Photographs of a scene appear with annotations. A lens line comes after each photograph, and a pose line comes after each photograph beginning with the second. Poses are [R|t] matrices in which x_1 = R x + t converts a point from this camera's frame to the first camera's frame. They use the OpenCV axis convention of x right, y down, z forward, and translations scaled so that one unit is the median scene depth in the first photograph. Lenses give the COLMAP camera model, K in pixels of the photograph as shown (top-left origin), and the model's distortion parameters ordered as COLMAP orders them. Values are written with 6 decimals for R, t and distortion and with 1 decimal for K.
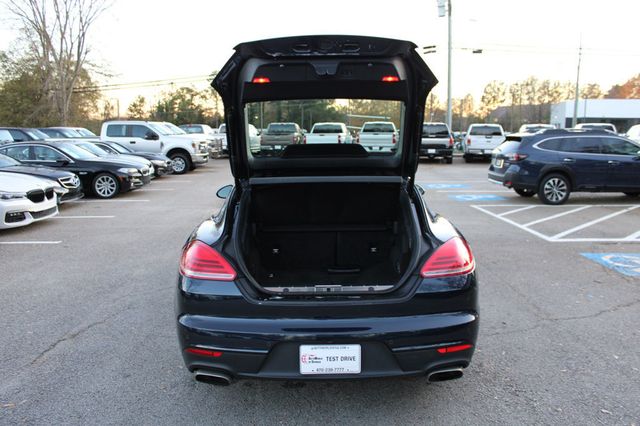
lens RADIAL K [[533.6, 0, 320.0], [0, 533.6, 213.0], [0, 0, 1]] dist [-0.176361, 0.137450]
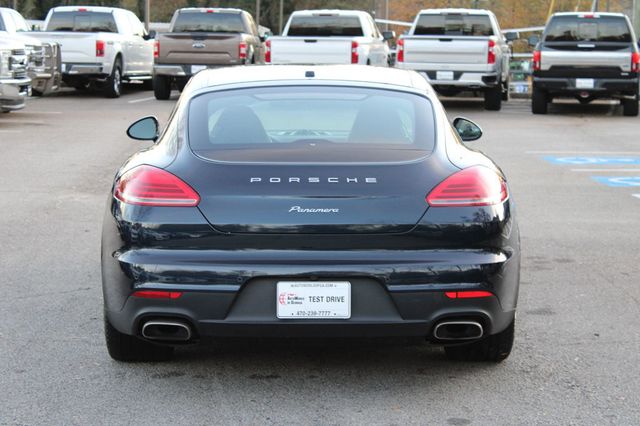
lens RADIAL K [[1522.5, 0, 320.0], [0, 1522.5, 213.0], [0, 0, 1]] dist [-0.009937, 0.830379]
pose [[0.999846, 0.013944, 0.010653, 0.000201], [-0.013567, 0.999304, -0.034753, 0.022302], [-0.011130, 0.034603, 0.999339, -0.138274]]
